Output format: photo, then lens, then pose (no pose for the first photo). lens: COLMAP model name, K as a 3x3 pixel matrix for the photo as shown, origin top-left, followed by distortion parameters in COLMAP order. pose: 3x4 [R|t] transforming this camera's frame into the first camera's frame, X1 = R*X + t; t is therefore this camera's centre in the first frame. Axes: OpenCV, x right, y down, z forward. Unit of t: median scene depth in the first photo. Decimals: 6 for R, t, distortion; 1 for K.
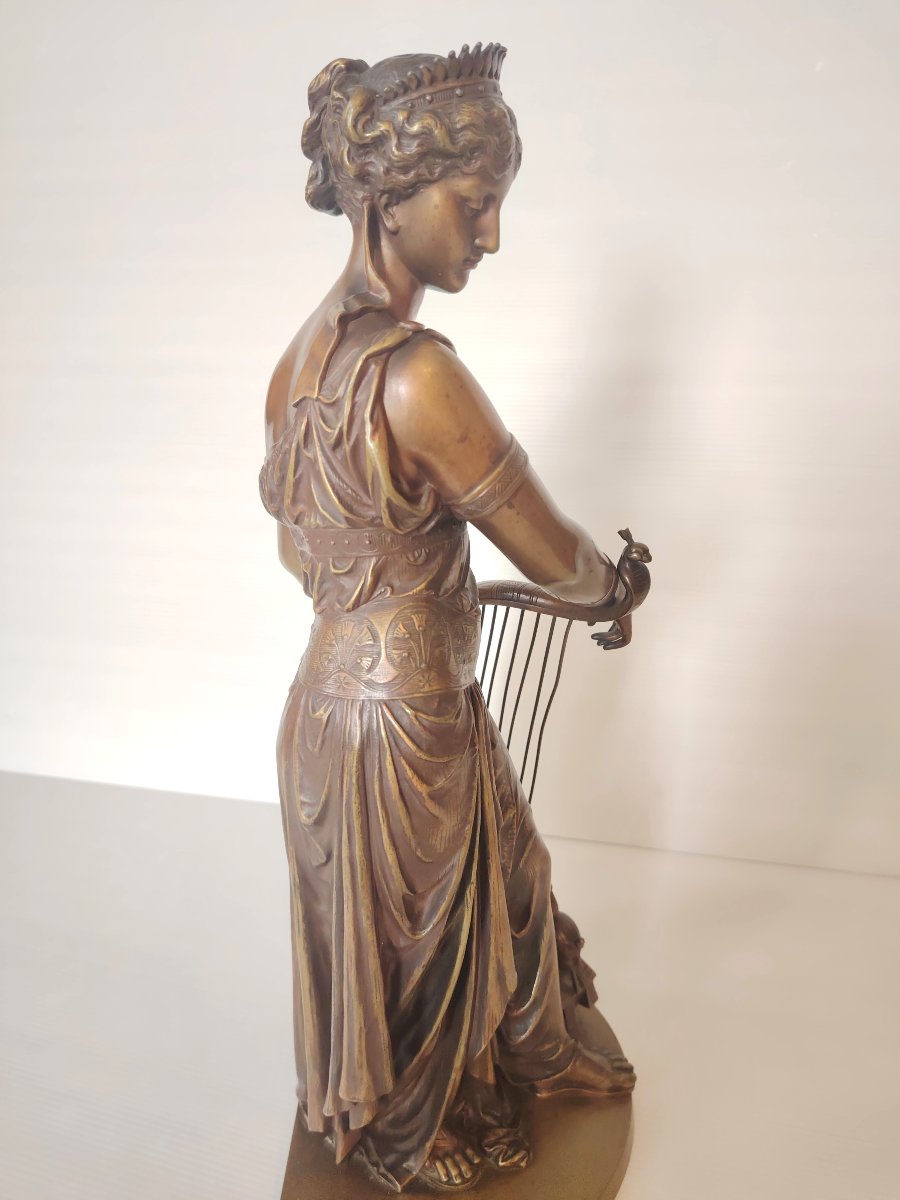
lens RADIAL K [[836.5, 0, 450.0], [0, 836.5, 600.0], [0, 0, 1]] dist [0.112649, -0.162769]
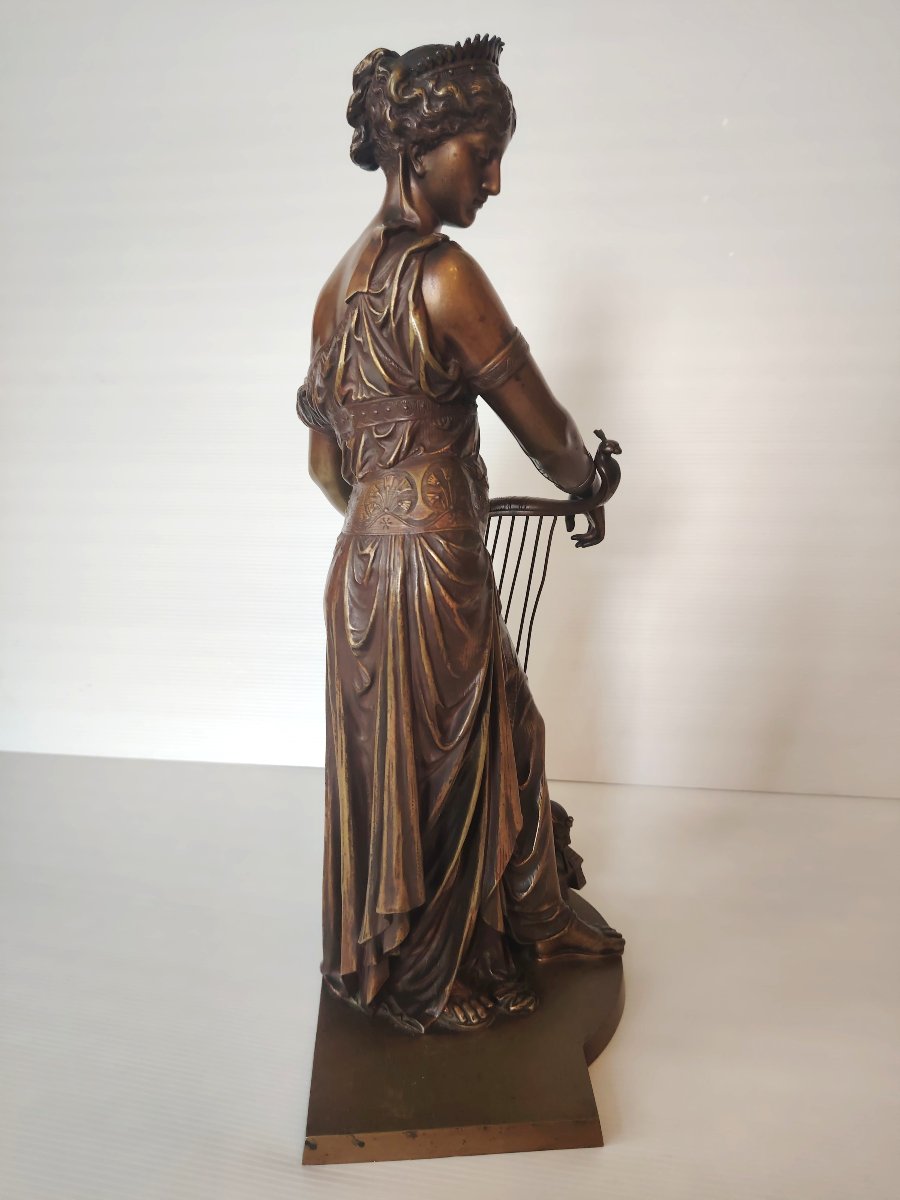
lens RADIAL K [[850.0, 0, 450.0], [0, 850.0, 600.0], [0, 0, 1]] dist [0.083524, -0.081769]
pose [[0.996998, -0.020926, 0.074542, -0.130554], [0.029217, 0.993286, -0.111935, 0.355814], [-0.071699, 0.113777, 0.990916, -0.240405]]
